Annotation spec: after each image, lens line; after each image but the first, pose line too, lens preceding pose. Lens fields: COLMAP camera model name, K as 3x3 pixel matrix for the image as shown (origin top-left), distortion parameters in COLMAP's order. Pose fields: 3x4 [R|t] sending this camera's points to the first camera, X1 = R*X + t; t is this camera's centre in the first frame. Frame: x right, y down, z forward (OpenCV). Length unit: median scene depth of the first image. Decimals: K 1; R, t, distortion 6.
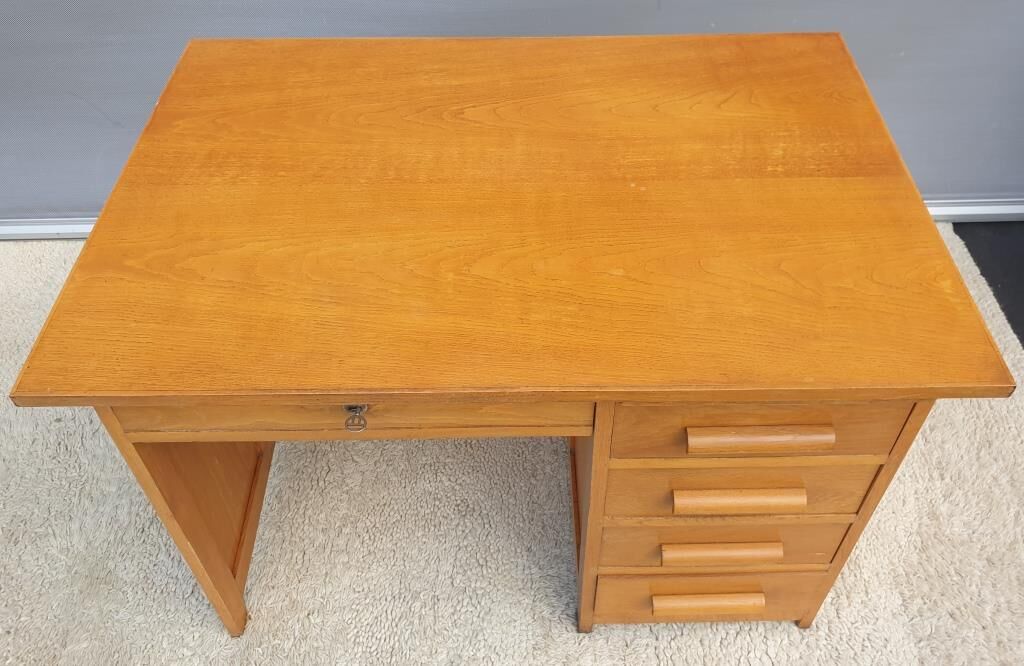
lens RADIAL K [[857.4, 0, 525.7], [0, 857.4, 290.3], [0, 0, 1]] dist [-0.013125, 0.061662]
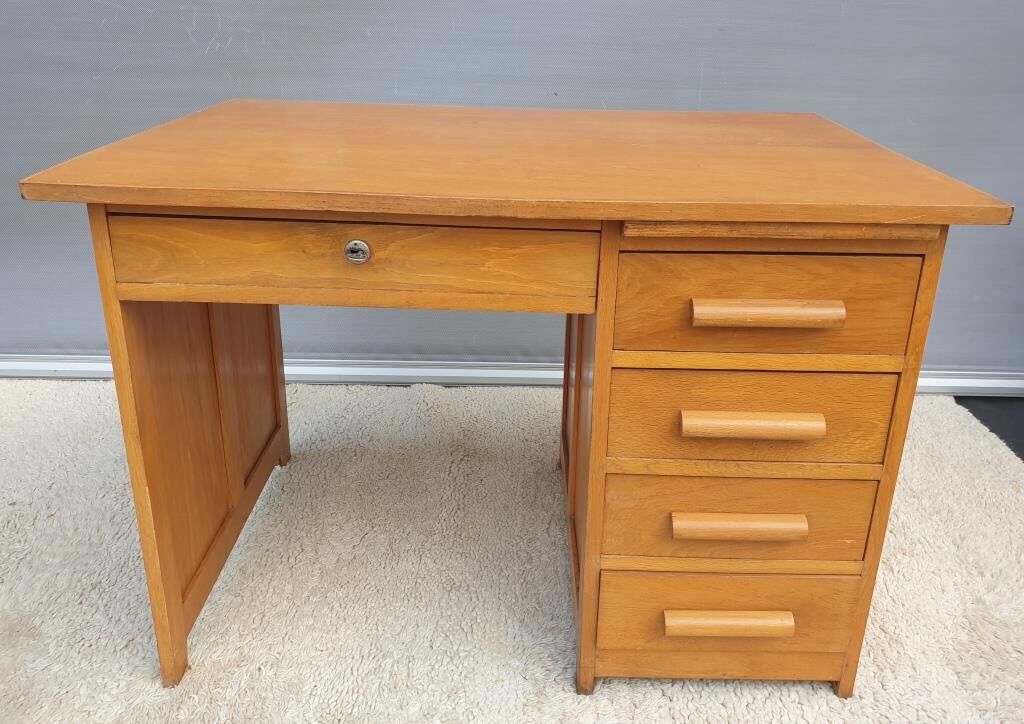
lens RADIAL K [[873.4, 0, 529.4], [0, 873.4, 346.5], [0, 0, 1]] dist [-0.014470, 0.070051]
pose [[0.999425, 0.033887, 0.001197, 0.001550], [-0.030550, 0.915191, -0.401862, 0.430779], [-0.014713, 0.401594, 0.915700, 0.077875]]
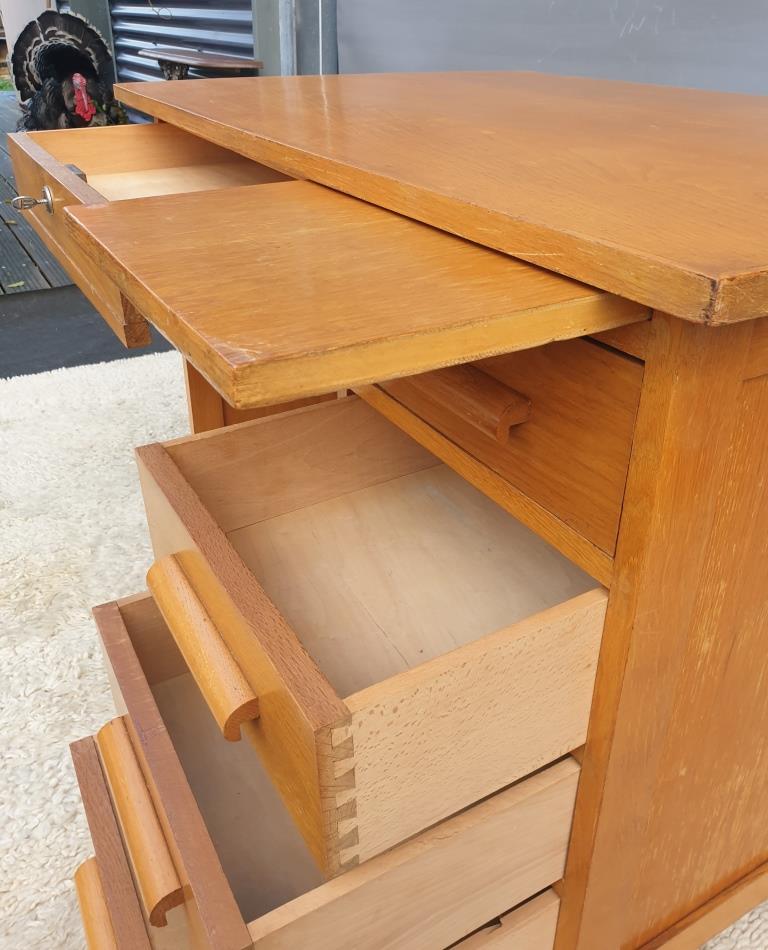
lens RADIAL K [[821.2, 0, 384.0], [0, 821.2, 444.6], [0, 0, 1]] dist [0.005056, 0.004032]
pose [[0.477474, 0.423129, -0.770052, 0.503045], [-0.640301, 0.767723, 0.024827, 0.156174], [0.601692, 0.481211, 0.637497, 0.440794]]
